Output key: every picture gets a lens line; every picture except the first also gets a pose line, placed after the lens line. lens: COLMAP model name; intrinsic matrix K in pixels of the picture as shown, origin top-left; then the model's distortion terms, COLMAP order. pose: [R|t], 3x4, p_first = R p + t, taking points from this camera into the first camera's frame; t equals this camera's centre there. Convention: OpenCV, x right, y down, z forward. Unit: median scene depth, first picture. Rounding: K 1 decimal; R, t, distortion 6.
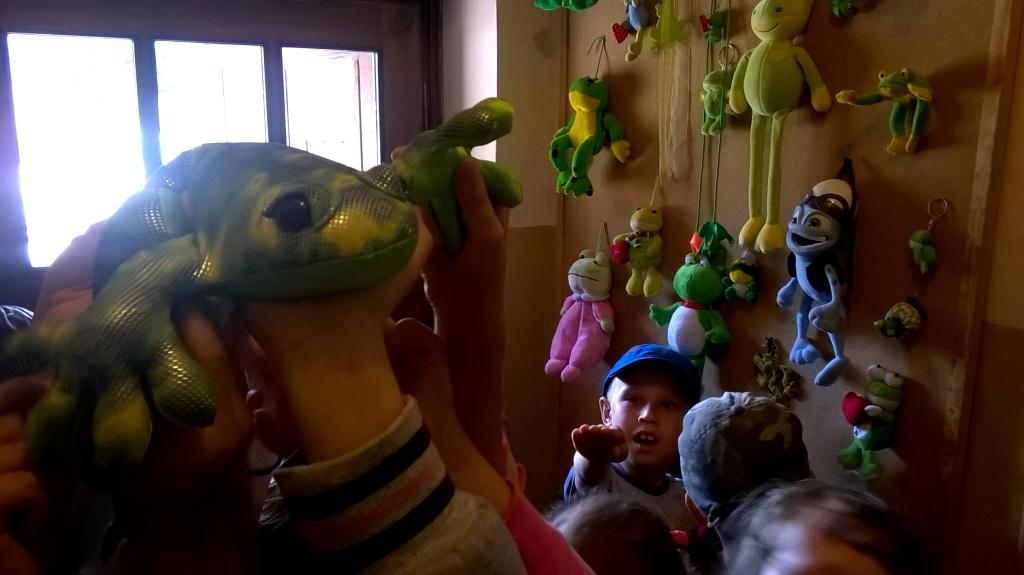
lens RADIAL K [[846.7, 0, 512.0], [0, 846.7, 287.5], [0, 0, 1]] dist [0.002235, 0.001077]
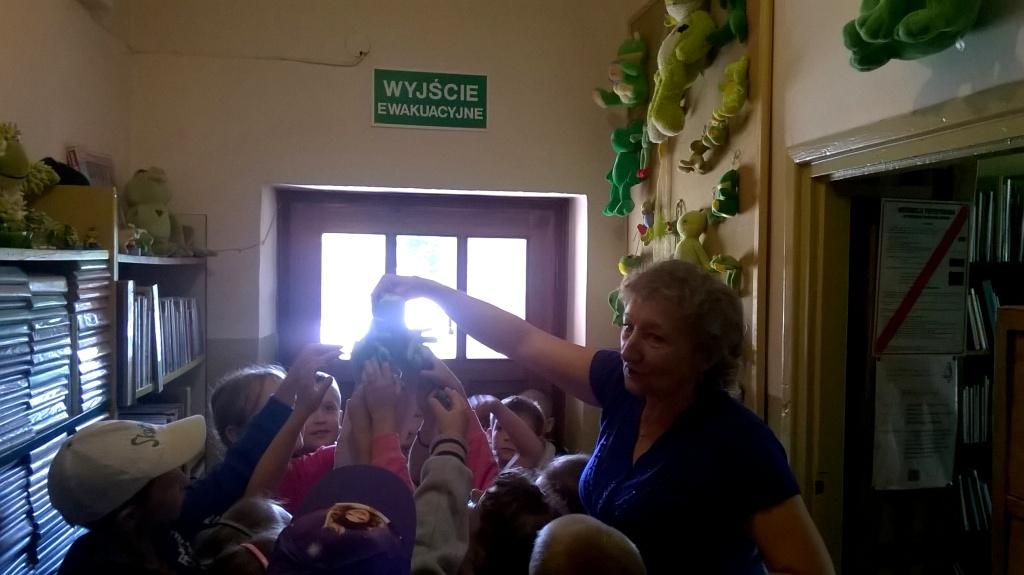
lens RADIAL K [[846.7, 0, 512.0], [0, 846.7, 287.5], [0, 0, 1]] dist [0.002235, 0.001077]
pose [[0.932938, 0.016987, -0.359637, 0.462742], [-0.085193, 0.980935, -0.174667, 0.120203], [0.349814, 0.193592, 0.916598, -0.574458]]
